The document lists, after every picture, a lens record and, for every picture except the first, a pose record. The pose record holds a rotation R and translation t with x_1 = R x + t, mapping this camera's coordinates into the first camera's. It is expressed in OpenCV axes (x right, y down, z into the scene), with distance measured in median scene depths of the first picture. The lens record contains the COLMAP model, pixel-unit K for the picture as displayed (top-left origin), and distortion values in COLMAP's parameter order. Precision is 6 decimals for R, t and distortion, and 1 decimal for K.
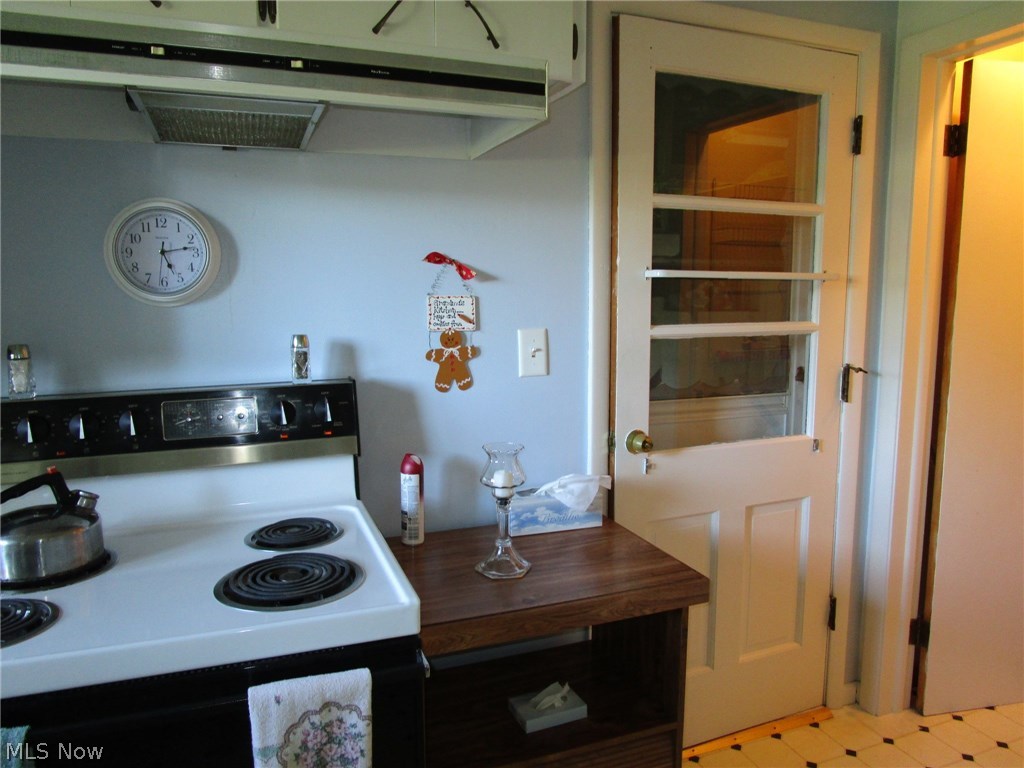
lens RADIAL K [[725.1, 0, 512.4], [0, 725.1, 388.3], [0, 0, 1]] dist [-0.037270, 0.012530]
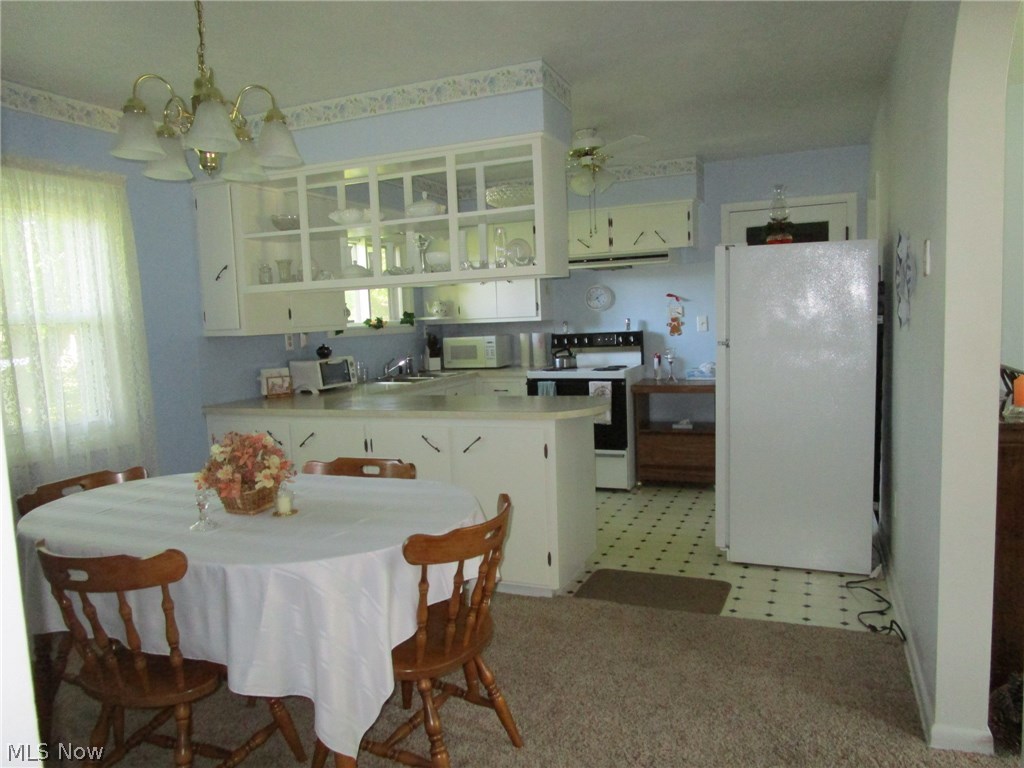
lens RADIAL K [[725.1, 0, 510.4], [0, 725.1, 383.1], [0, 0, 1]] dist [-0.037270, 0.012530]
pose [[0.718092, 0.036582, -0.694986, 2.124705], [-0.054618, 0.998500, -0.003876, 0.346019], [0.693802, 0.040742, 0.719013, -2.363432]]
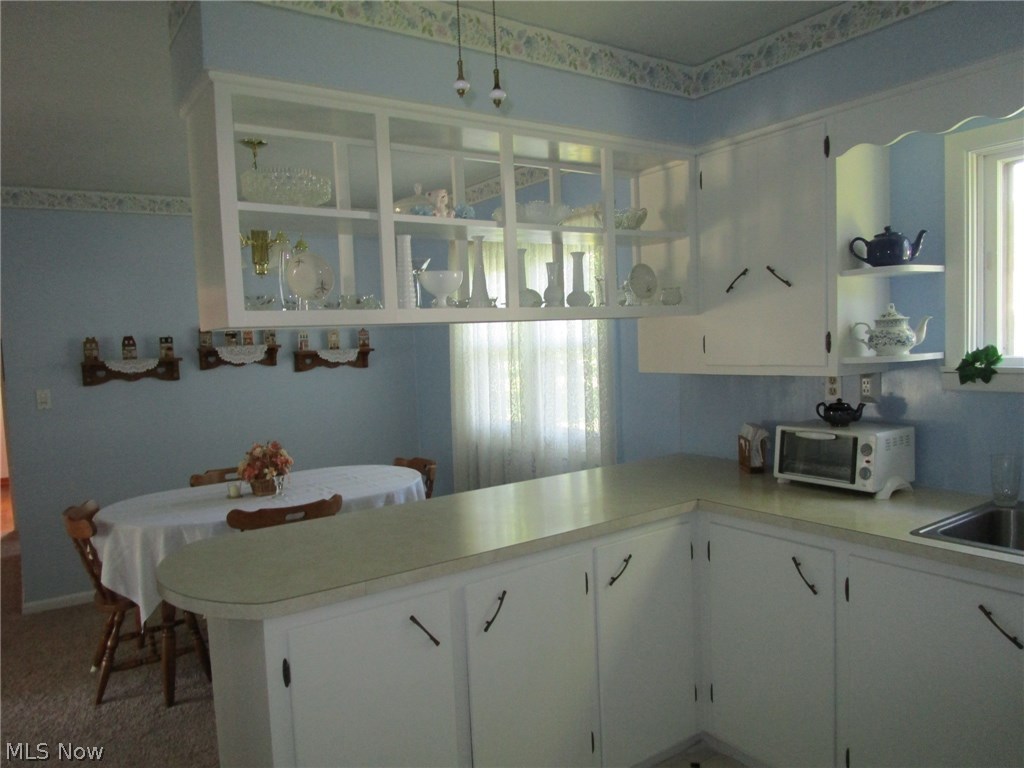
lens RADIAL K [[725.1, 0, 503.4], [0, 725.1, 388.0], [0, 0, 1]] dist [-0.037270, 0.012530]
pose [[-0.972866, 0.052094, -0.225428, 0.295049], [0.007361, 0.980799, 0.194885, -0.181131], [0.231252, 0.187938, -0.954569, 0.975758]]
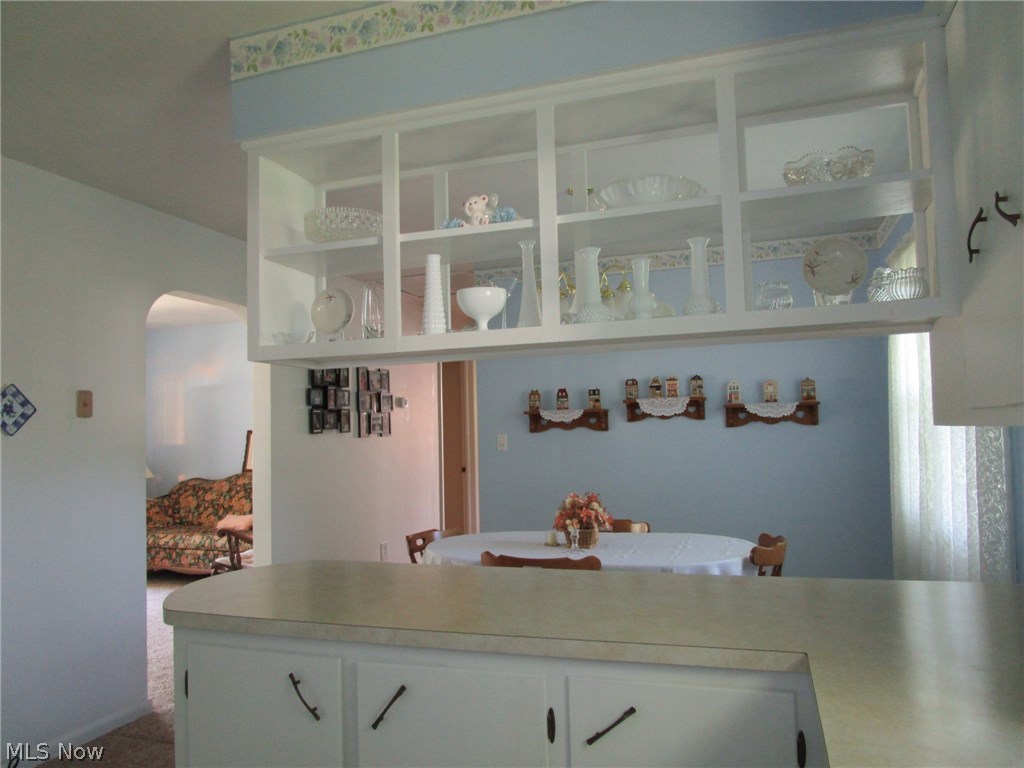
lens RADIAL K [[726.0, 0, 514.4], [0, 726.0, 384.8], [0, 0, 1]] dist [-0.006625, -0.001048]
pose [[-0.766398, 0.054683, 0.640035, -0.846434], [0.106203, 0.993445, 0.042293, -0.000490], [-0.633527, 0.100387, -0.767181, 0.396533]]
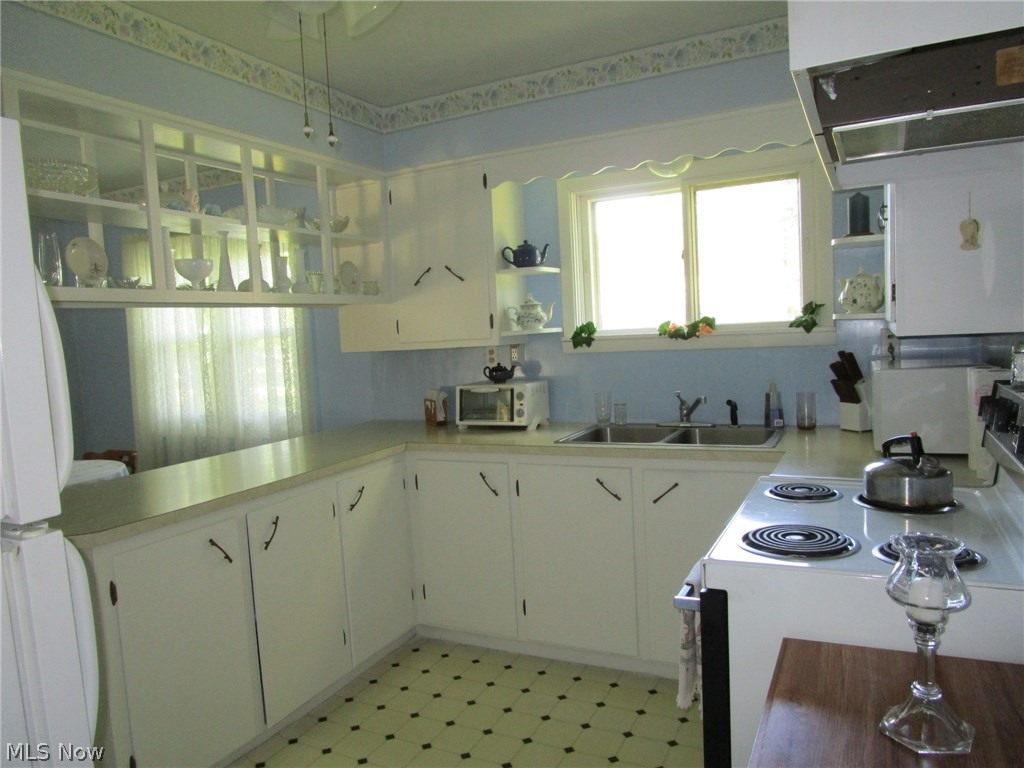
lens RADIAL K [[725.1, 0, 513.5], [0, 725.1, 383.7], [0, 0, 1]] dist [-0.037270, 0.012530]
pose [[-0.733956, 0.086368, -0.673683, 0.722233], [-0.039082, 0.984868, 0.168842, -0.153149], [0.678071, 0.150252, -0.719475, 1.299504]]
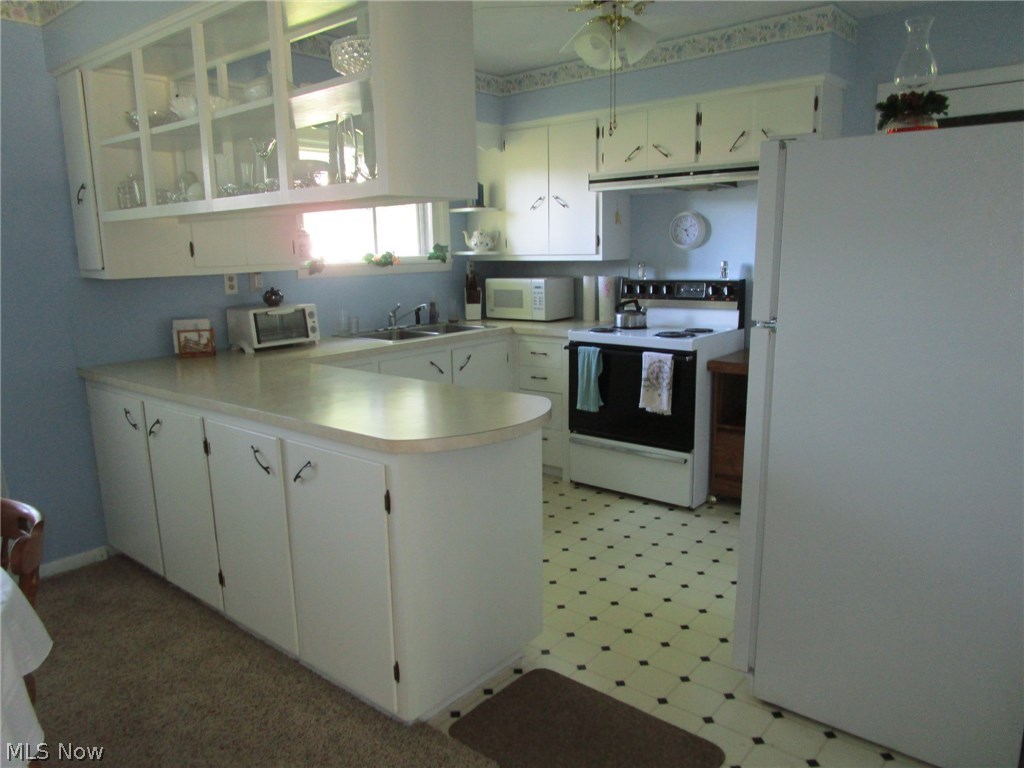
lens RADIAL K [[725.1, 0, 512.0], [0, 725.1, 383.5], [0, 0, 1]] dist [-0.037270, 0.012530]
pose [[0.486287, 0.154479, -0.860036, 1.848883], [-0.098015, 0.987680, 0.121986, 0.134248], [0.868285, 0.024977, 0.495437, -1.055818]]
